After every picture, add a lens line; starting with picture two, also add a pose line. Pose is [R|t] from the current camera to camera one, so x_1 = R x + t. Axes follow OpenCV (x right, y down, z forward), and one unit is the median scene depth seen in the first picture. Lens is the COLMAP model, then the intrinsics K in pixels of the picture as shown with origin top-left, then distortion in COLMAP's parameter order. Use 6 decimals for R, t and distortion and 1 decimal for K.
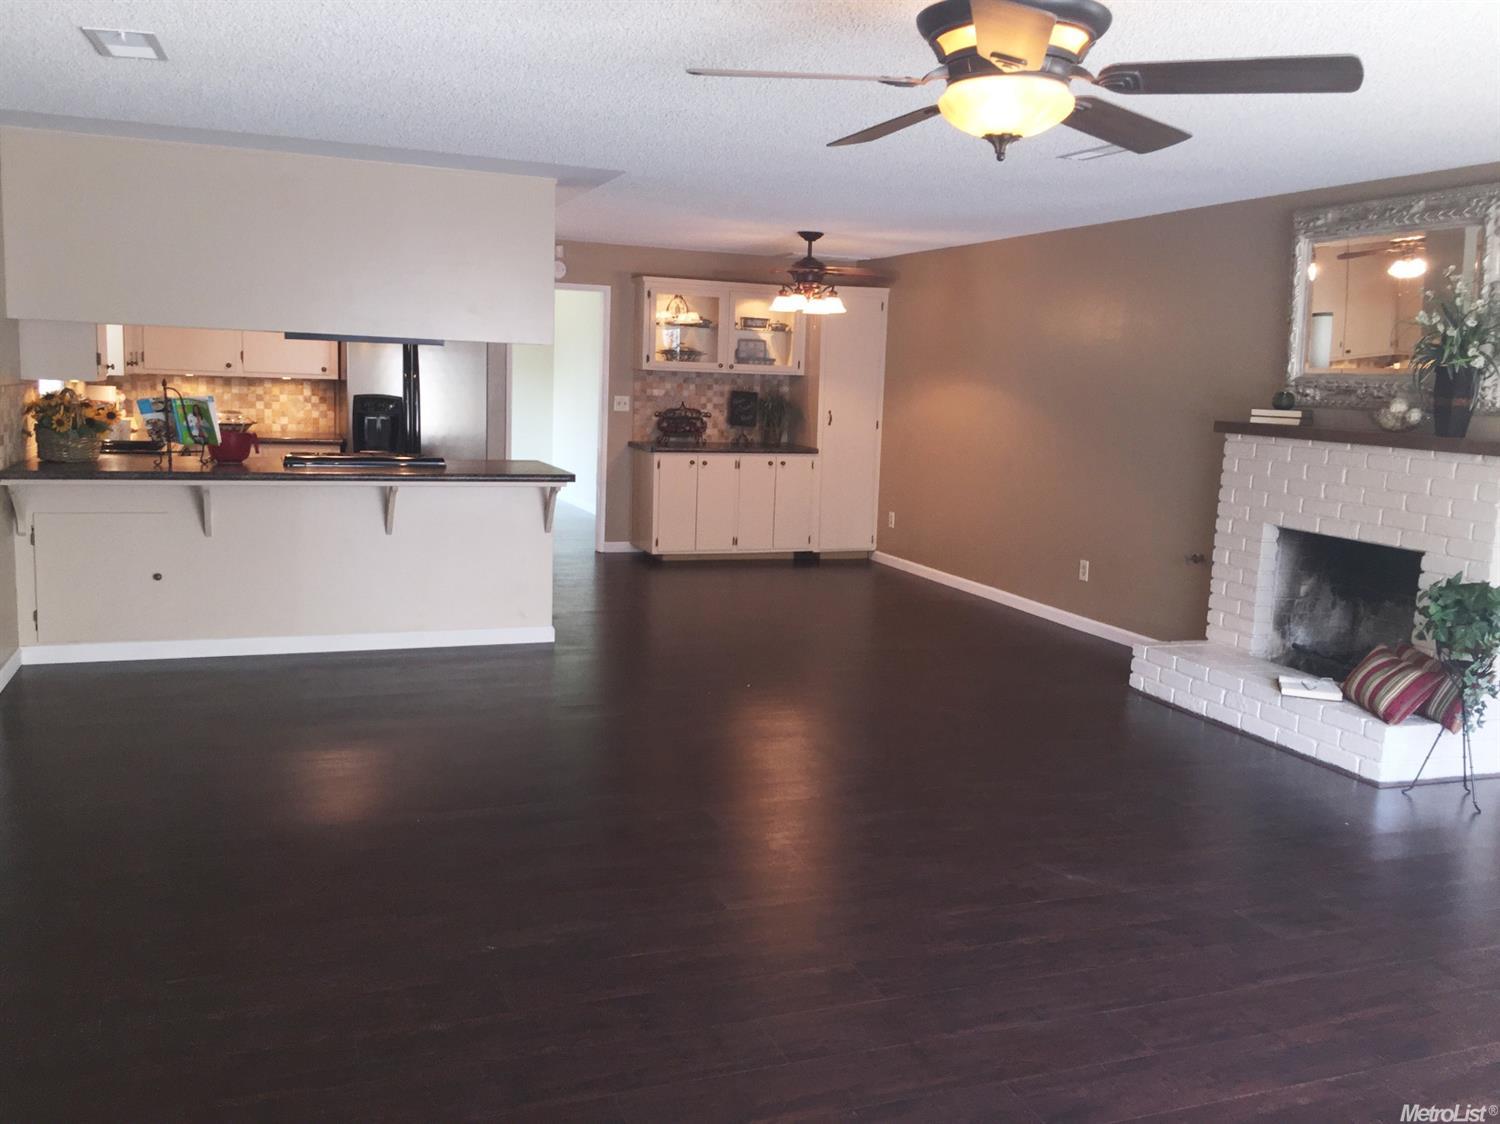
lens RADIAL K [[1279.7, 0, 747.9], [0, 1279.7, 549.6], [0, 0, 1]] dist [0.060573, -0.060719]
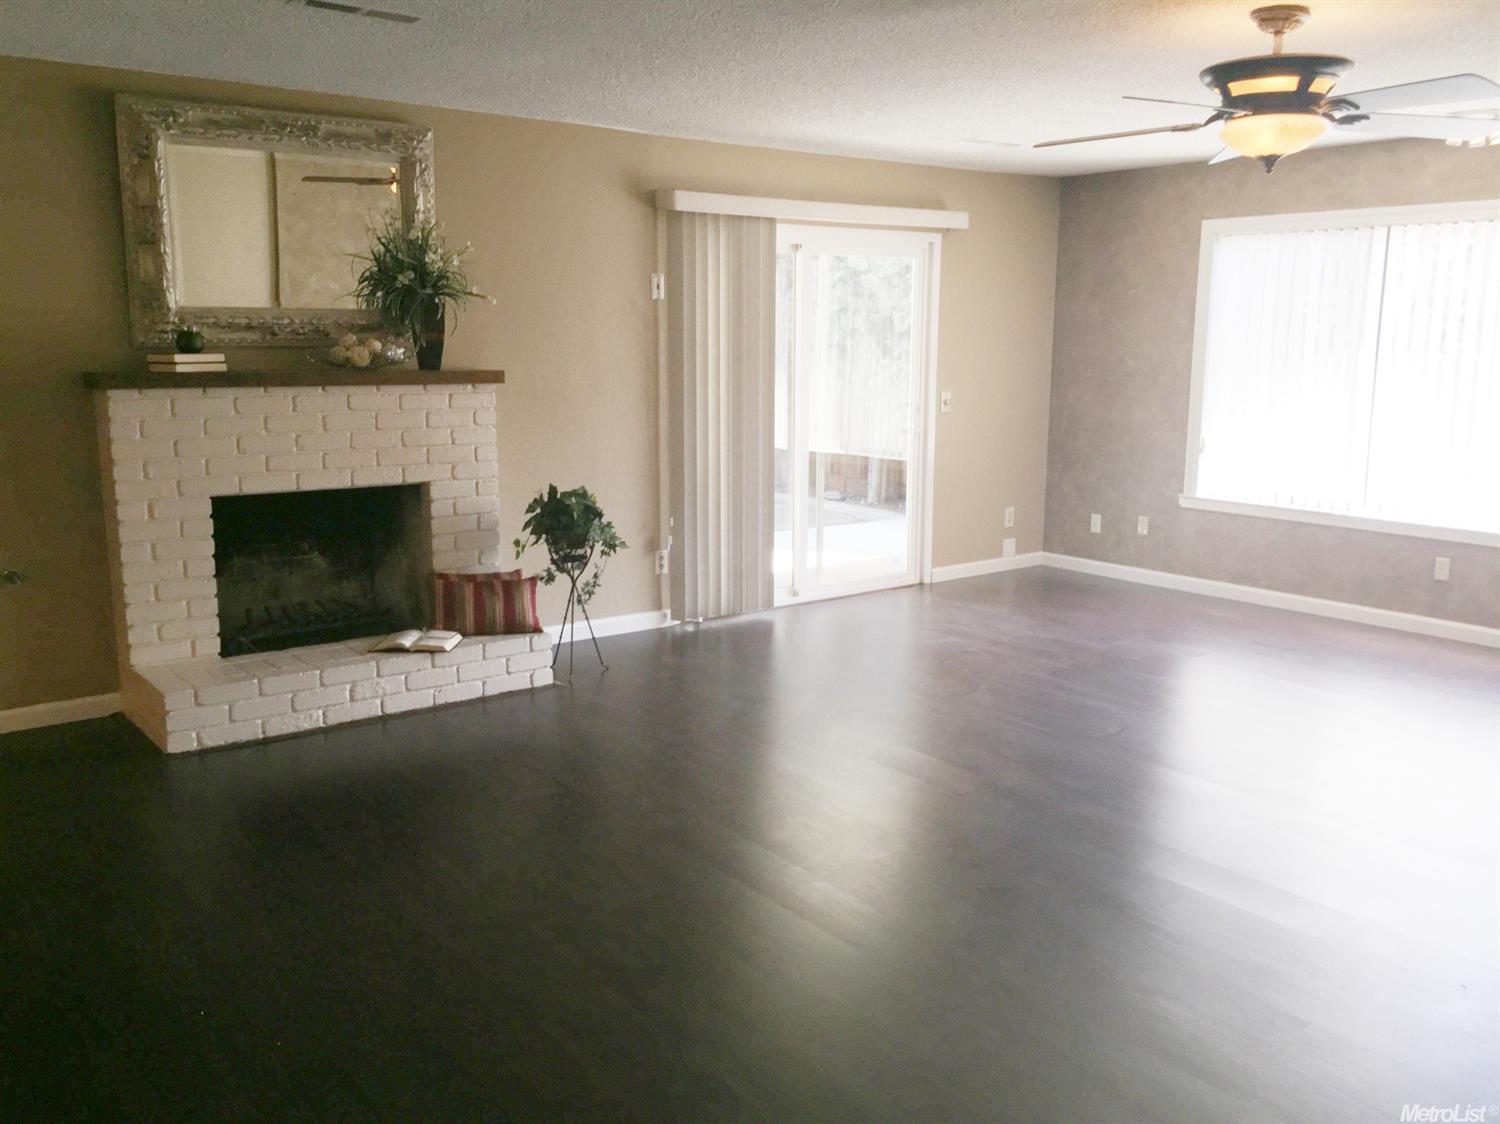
lens RADIAL K [[1279.7, 0, 747.9], [0, 1279.7, 549.6], [0, 0, 1]] dist [0.060573, -0.060719]
pose [[-0.291204, -0.203296, 0.934811, -0.483789], [0.112871, 0.963034, 0.244595, -0.154599], [-0.949979, 0.176740, -0.257493, 0.937283]]
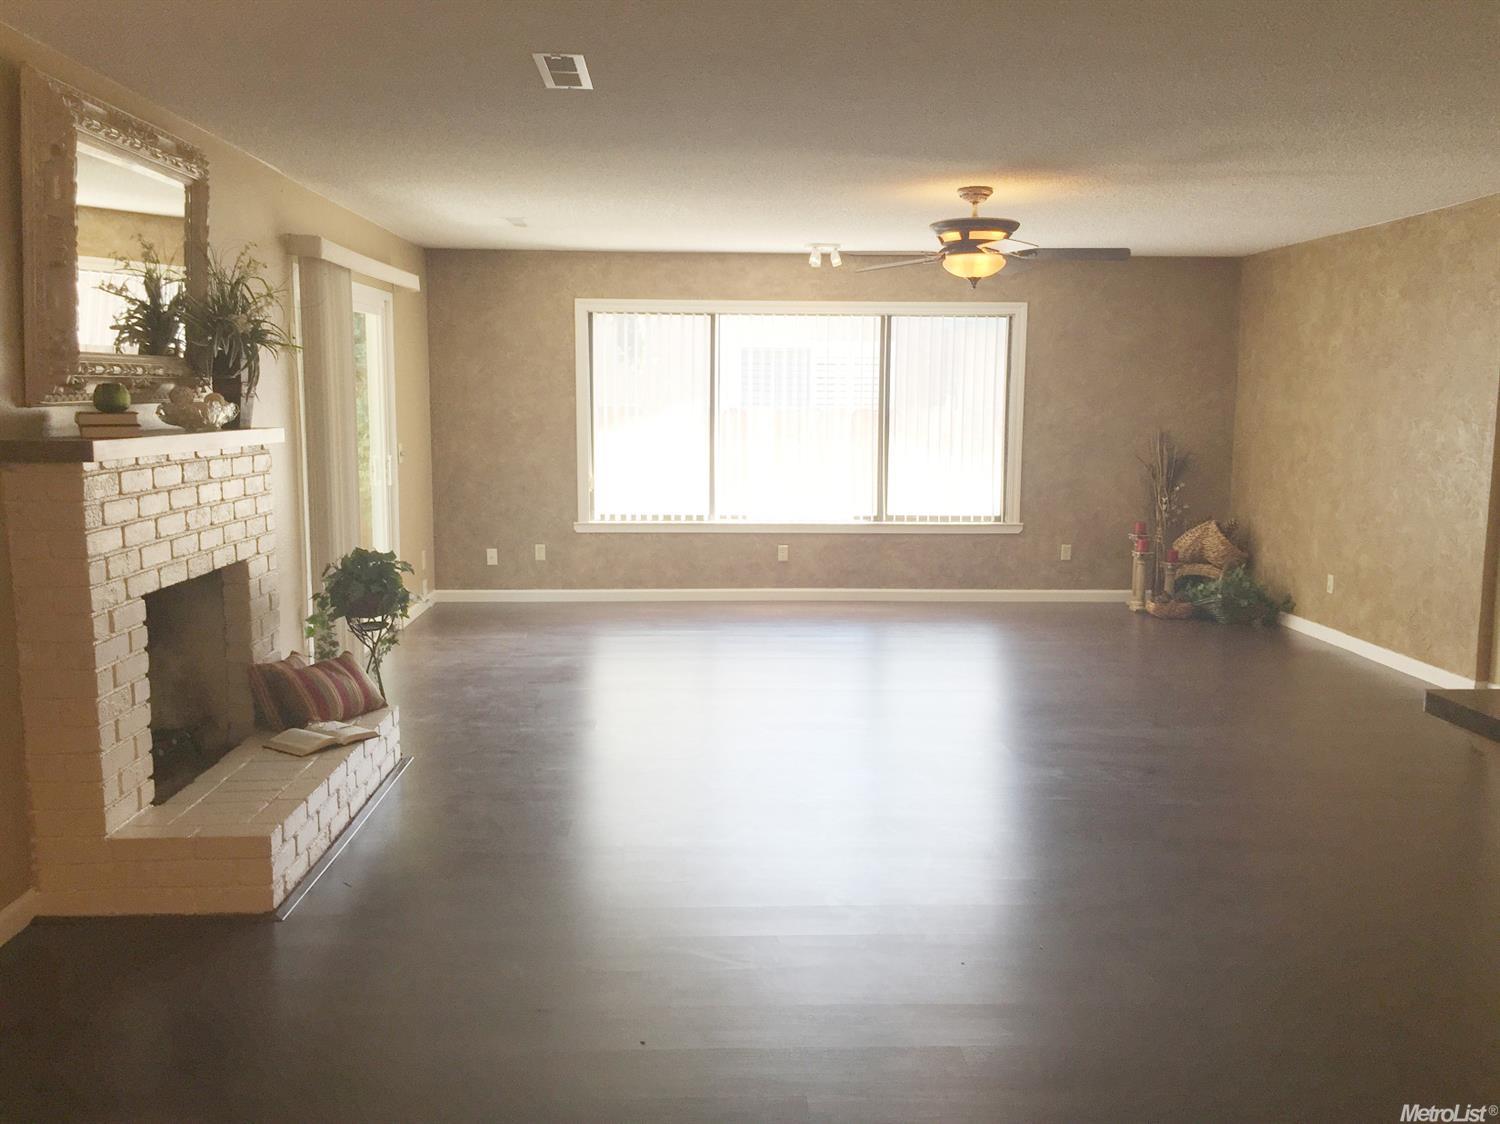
lens RADIAL K [[1279.7, 0, 747.9], [0, 1279.7, 549.6], [0, 0, 1]] dist [0.060573, -0.060719]
pose [[-0.947873, -0.083280, 0.307572, -0.058266], [-0.000418, 0.965567, 0.260154, -0.216438], [-0.318647, 0.246464, -0.915270, 1.560778]]
